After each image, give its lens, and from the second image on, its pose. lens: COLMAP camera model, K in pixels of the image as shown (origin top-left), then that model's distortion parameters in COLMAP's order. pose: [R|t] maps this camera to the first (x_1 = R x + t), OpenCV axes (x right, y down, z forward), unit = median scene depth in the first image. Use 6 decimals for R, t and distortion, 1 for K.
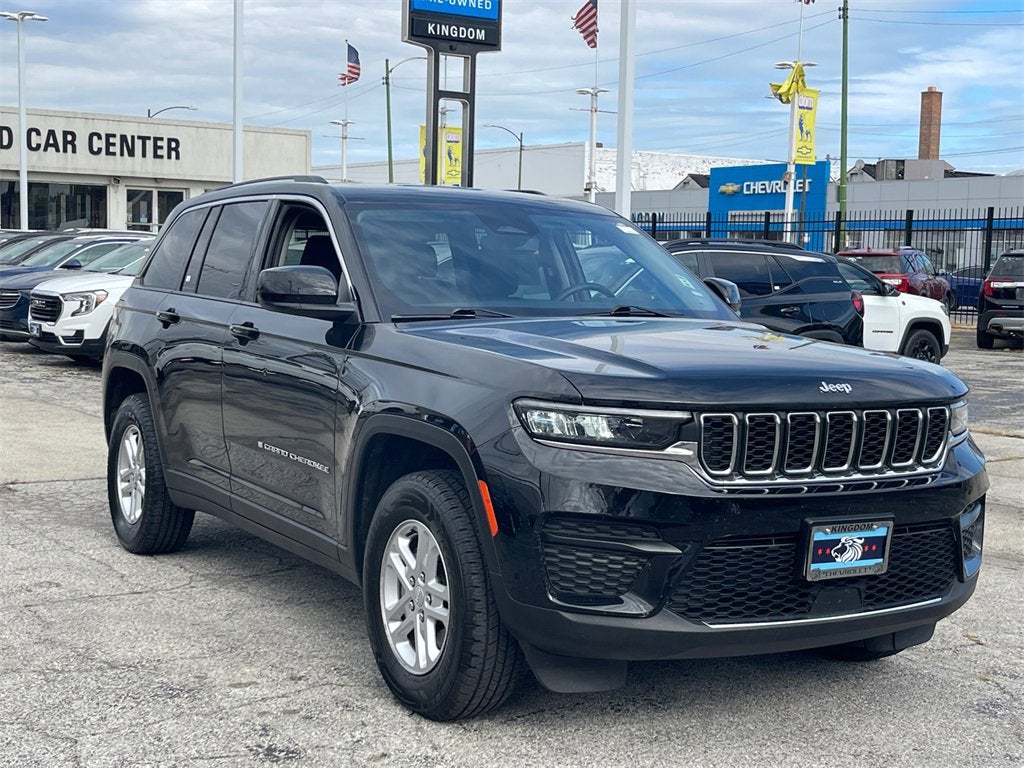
lens RADIAL K [[1484.4, 0, 512.0], [0, 1484.4, 384.0], [0, 0, 1]] dist [0.140176, -0.472599]
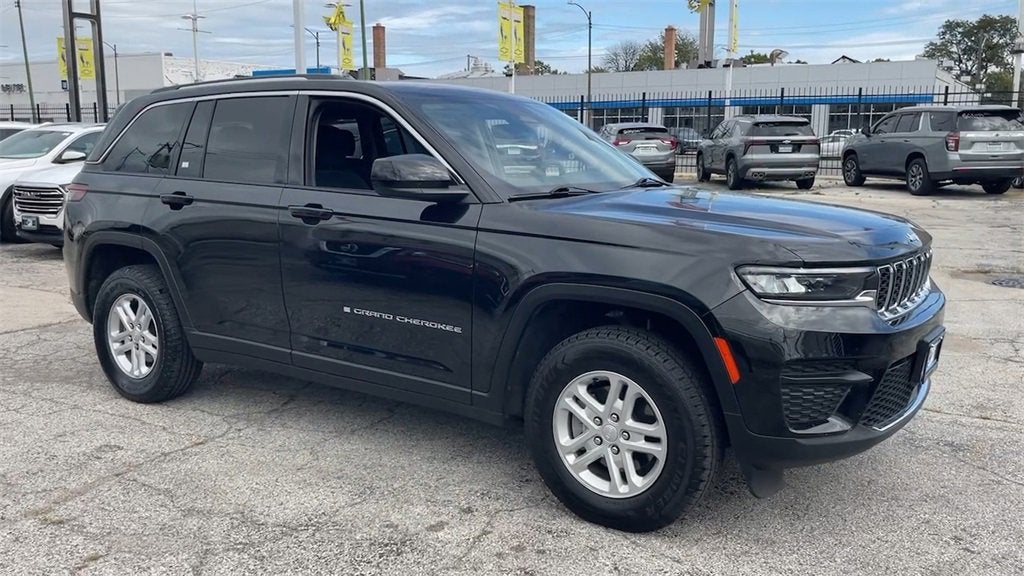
lens RADIAL K [[892.7, 0, 512.0], [0, 892.7, 288.0], [0, 0, 1]] dist [0.041033, -0.021099]
pose [[0.908901, -0.090686, 0.407032, -0.383814], [0.052762, 0.993232, 0.103473, -0.047737], [-0.413661, -0.072571, 0.907534, 0.360924]]
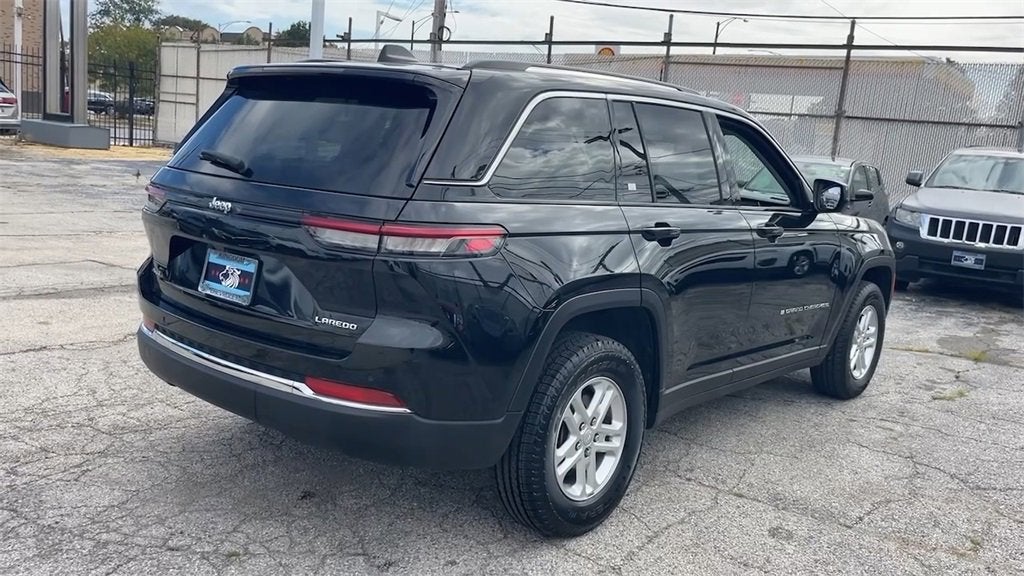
lens RADIAL K [[892.7, 0, 512.0], [0, 892.7, 288.0], [0, 0, 1]] dist [0.041033, -0.021099]
pose [[-0.324858, -0.201997, 0.923940, -0.947298], [-0.010571, 0.977640, 0.210020, -0.166815], [-0.945704, 0.058459, -0.319729, 1.699202]]
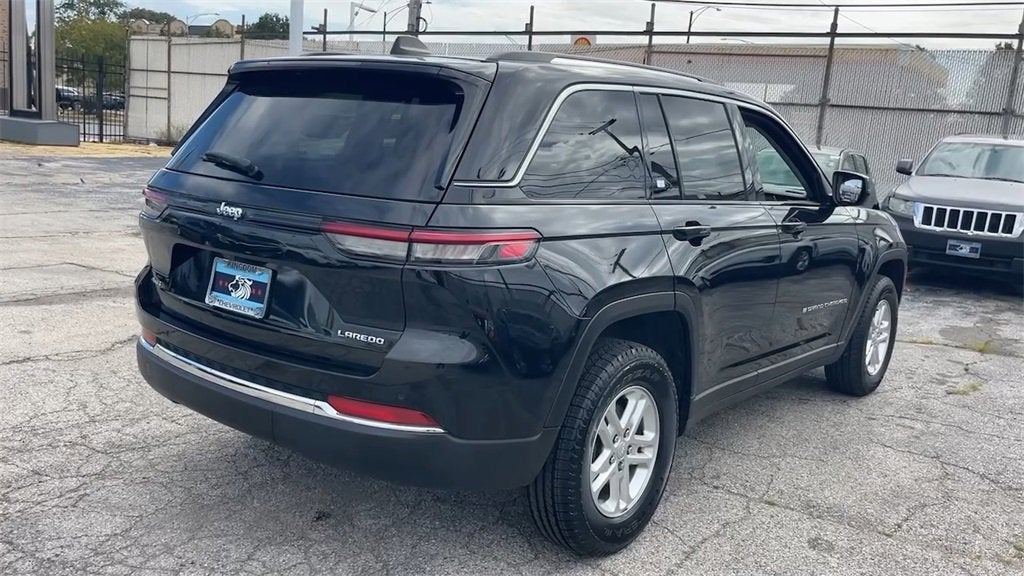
lens RADIAL K [[892.7, 0, 512.0], [0, 892.7, 288.0], [0, 0, 1]] dist [0.041033, -0.021099]
pose [[-0.353633, -0.205446, 0.912543, -0.897044], [-0.000853, 0.975652, 0.219324, -0.168563], [-0.935384, 0.076782, -0.345198, 1.720848]]
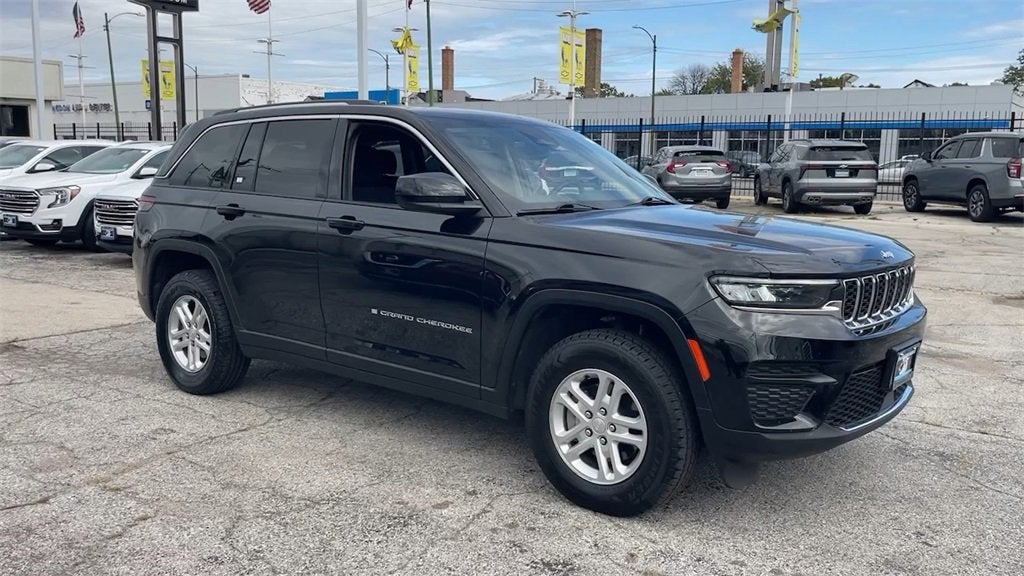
lens RADIAL K [[892.7, 0, 512.0], [0, 892.7, 288.0], [0, 0, 1]] dist [0.041033, -0.021099]
pose [[0.937168, -0.061321, 0.343447, -0.369235], [0.036936, 0.996339, 0.077102, -0.040031], [-0.346917, -0.059572, 0.936002, 0.270165]]
